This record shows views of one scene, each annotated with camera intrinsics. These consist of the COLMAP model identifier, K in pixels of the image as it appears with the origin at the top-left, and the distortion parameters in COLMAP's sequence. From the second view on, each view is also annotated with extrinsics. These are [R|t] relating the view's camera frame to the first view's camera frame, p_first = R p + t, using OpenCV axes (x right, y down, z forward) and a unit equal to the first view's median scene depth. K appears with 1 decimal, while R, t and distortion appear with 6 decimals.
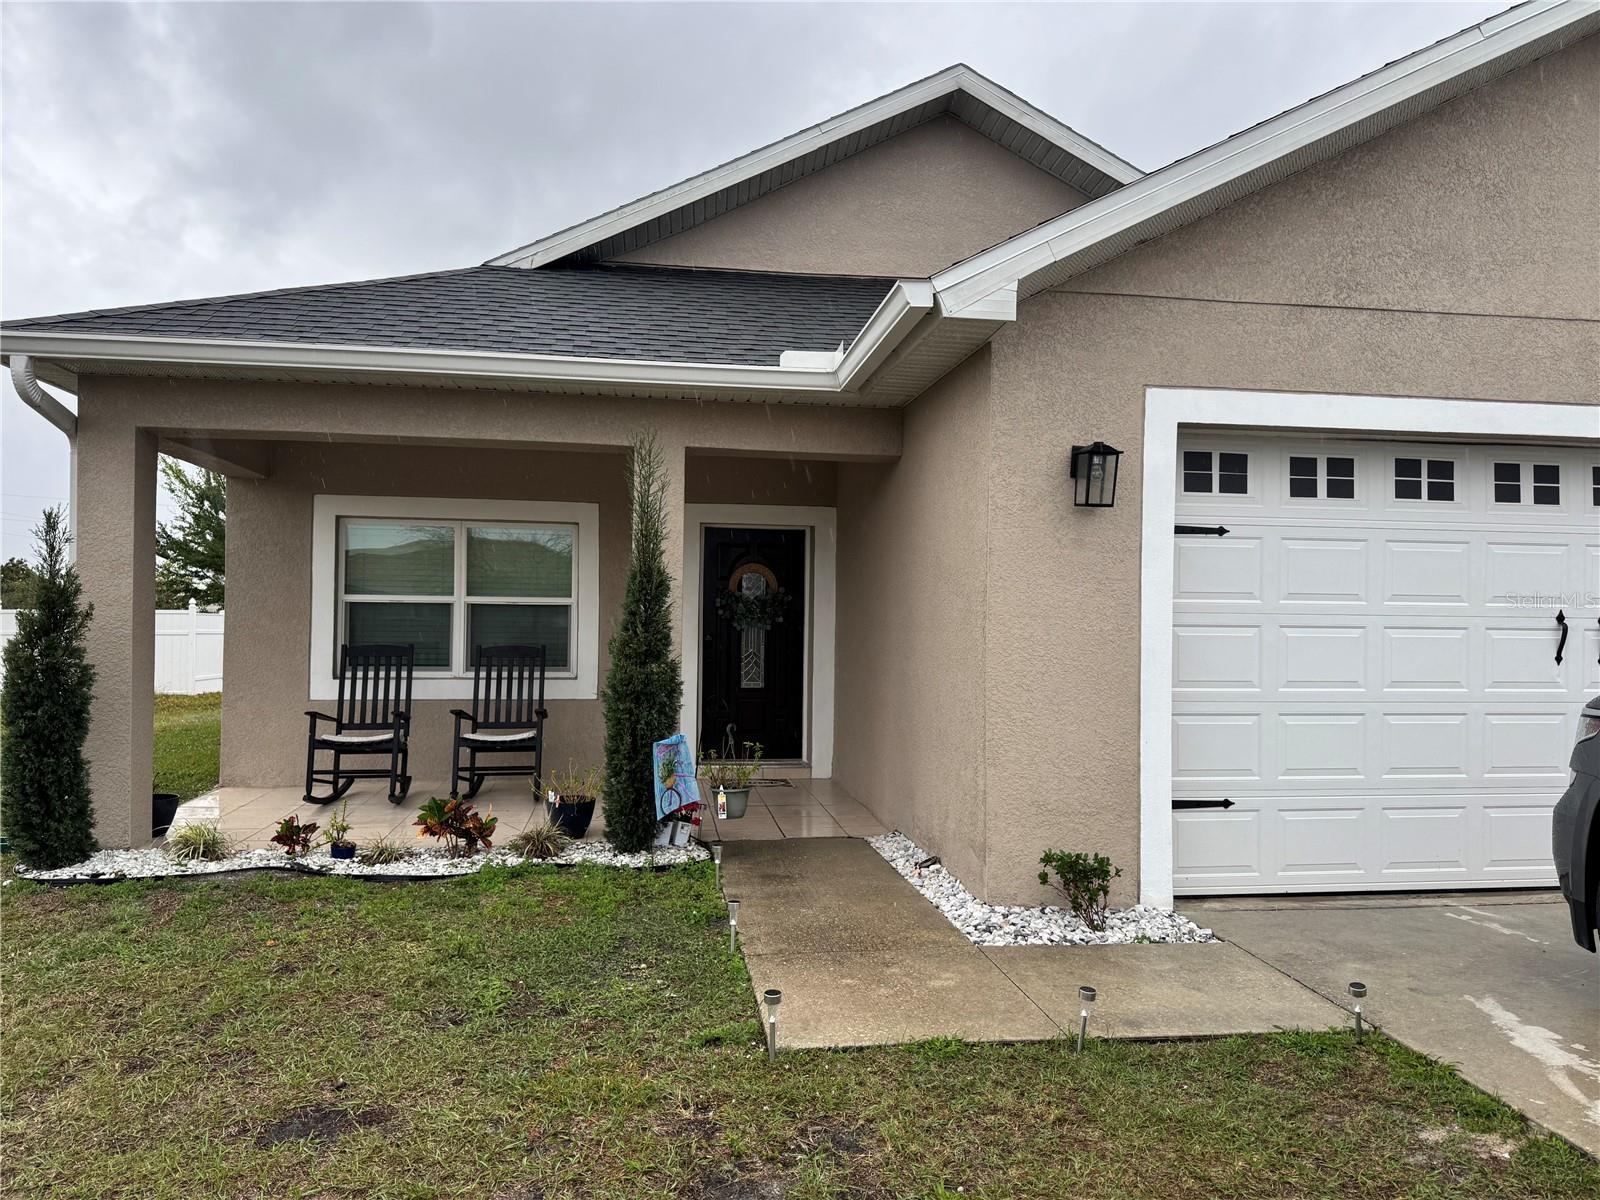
lens RADIAL K [[1083.1, 0, 782.9], [0, 1083.1, 606.9], [0, 0, 1]] dist [0.065292, -0.037519]
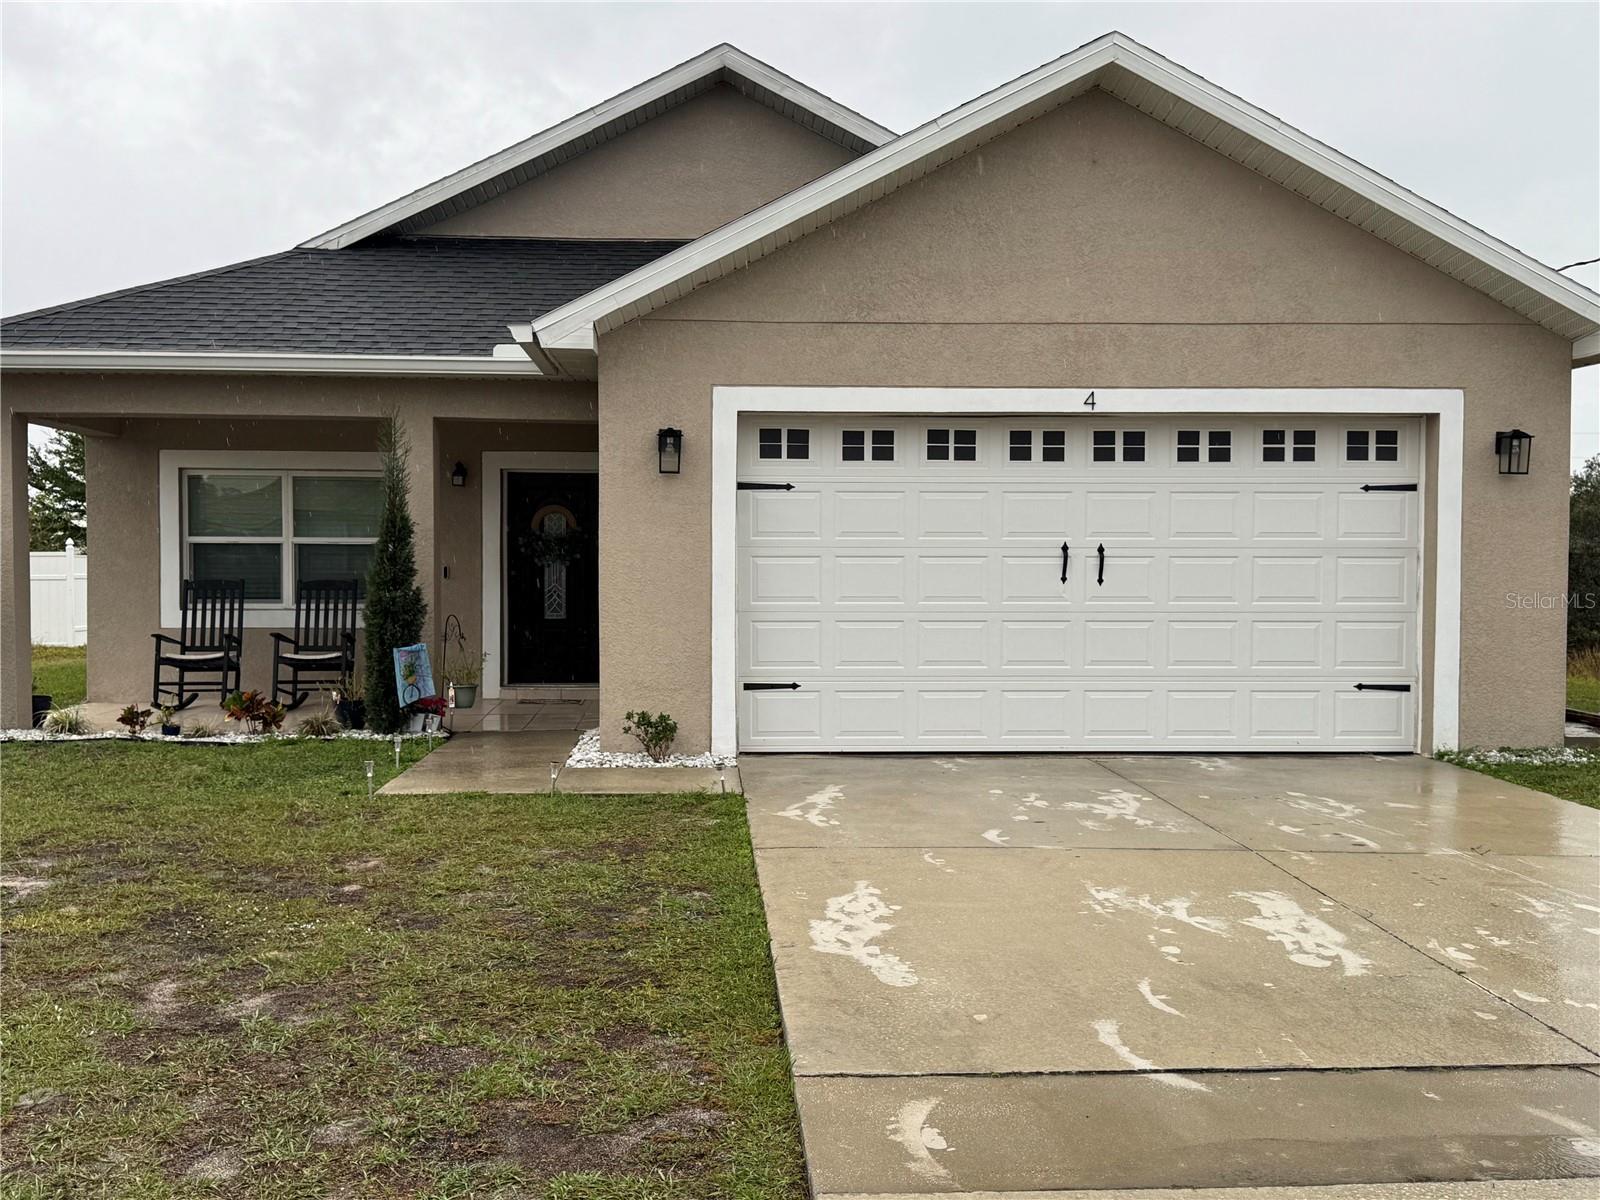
lens RADIAL K [[1690.3, 0, 798.8], [0, 1690.3, 605.3], [0, 0, 1]] dist [0.121540, 0.000000]
pose [[0.994946, -0.006698, -0.100189, 0.564129], [0.010524, 0.999233, 0.037706, -0.001206], [0.099860, -0.038570, 0.994254, -0.988547]]
